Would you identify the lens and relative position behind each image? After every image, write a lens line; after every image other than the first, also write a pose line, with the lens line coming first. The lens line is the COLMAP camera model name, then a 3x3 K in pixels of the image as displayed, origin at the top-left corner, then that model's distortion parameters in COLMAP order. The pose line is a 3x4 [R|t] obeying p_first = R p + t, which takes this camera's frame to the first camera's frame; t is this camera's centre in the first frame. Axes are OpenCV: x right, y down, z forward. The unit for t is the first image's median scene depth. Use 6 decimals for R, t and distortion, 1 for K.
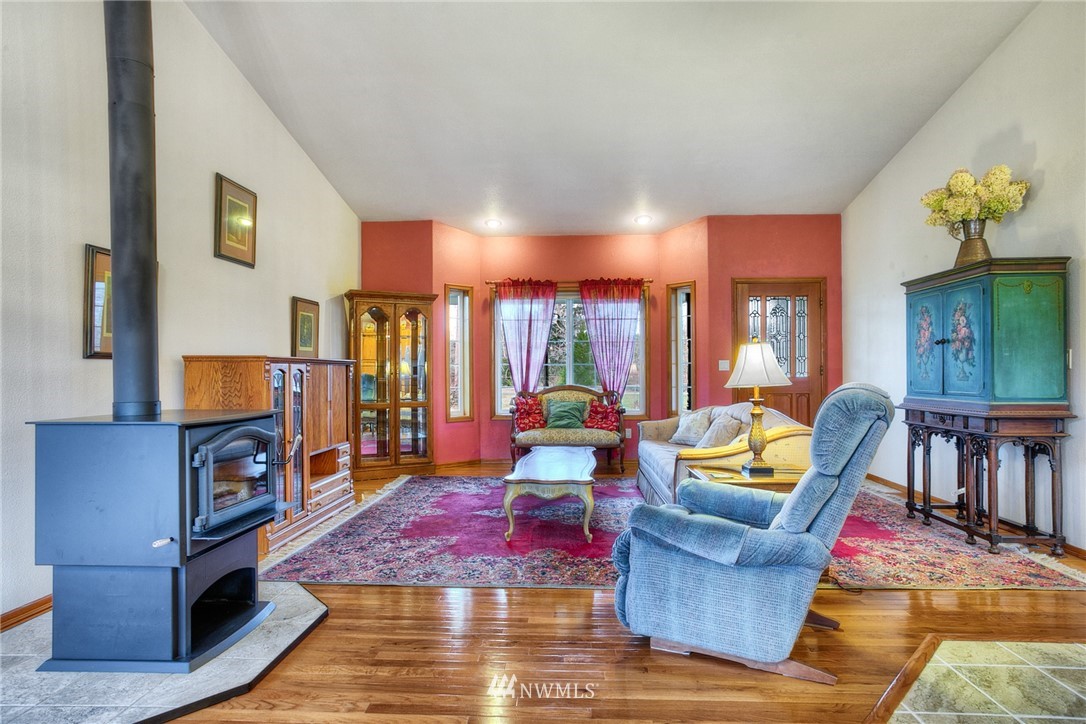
lens RADIAL K [[573.0, 0, 537.2], [0, 573.0, 371.3], [0, 0, 1]] dist [0.000177, 0.002296]
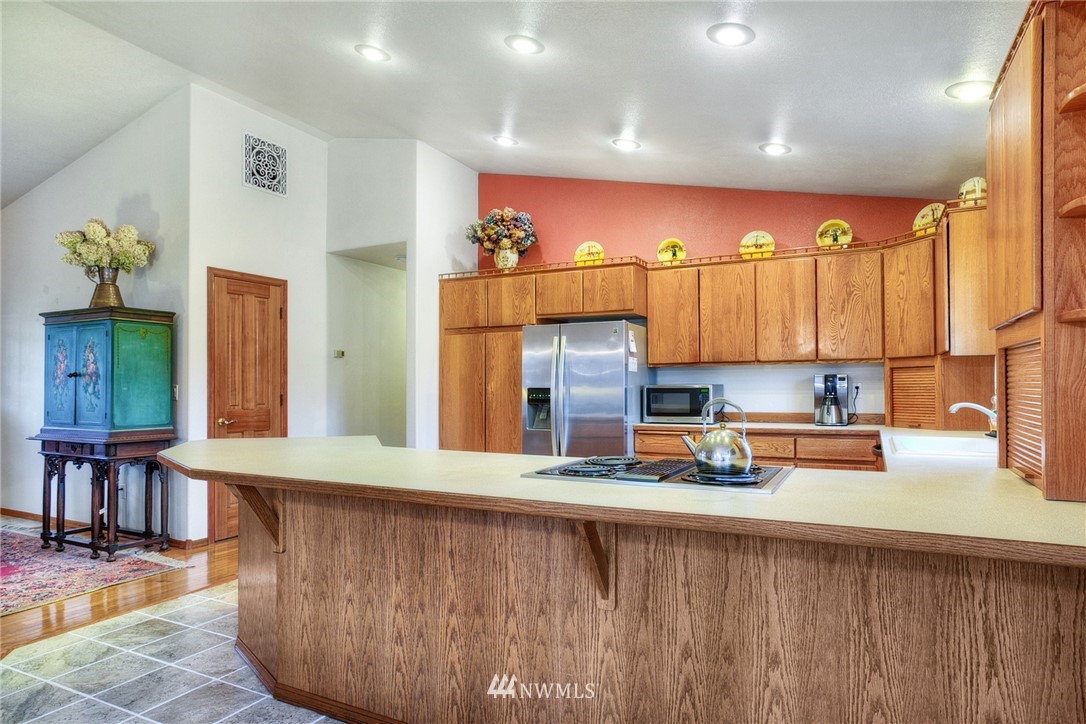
lens RADIAL K [[630.2, 0, 559.2], [0, 630.2, 377.4], [0, 0, 1]] dist [0.004335, 0.005536]
pose [[0.394329, 0.018546, 0.918782, -0.022017], [-0.003704, 0.999820, -0.018592, -0.029661], [-0.918962, 0.003929, 0.394327, -0.305214]]
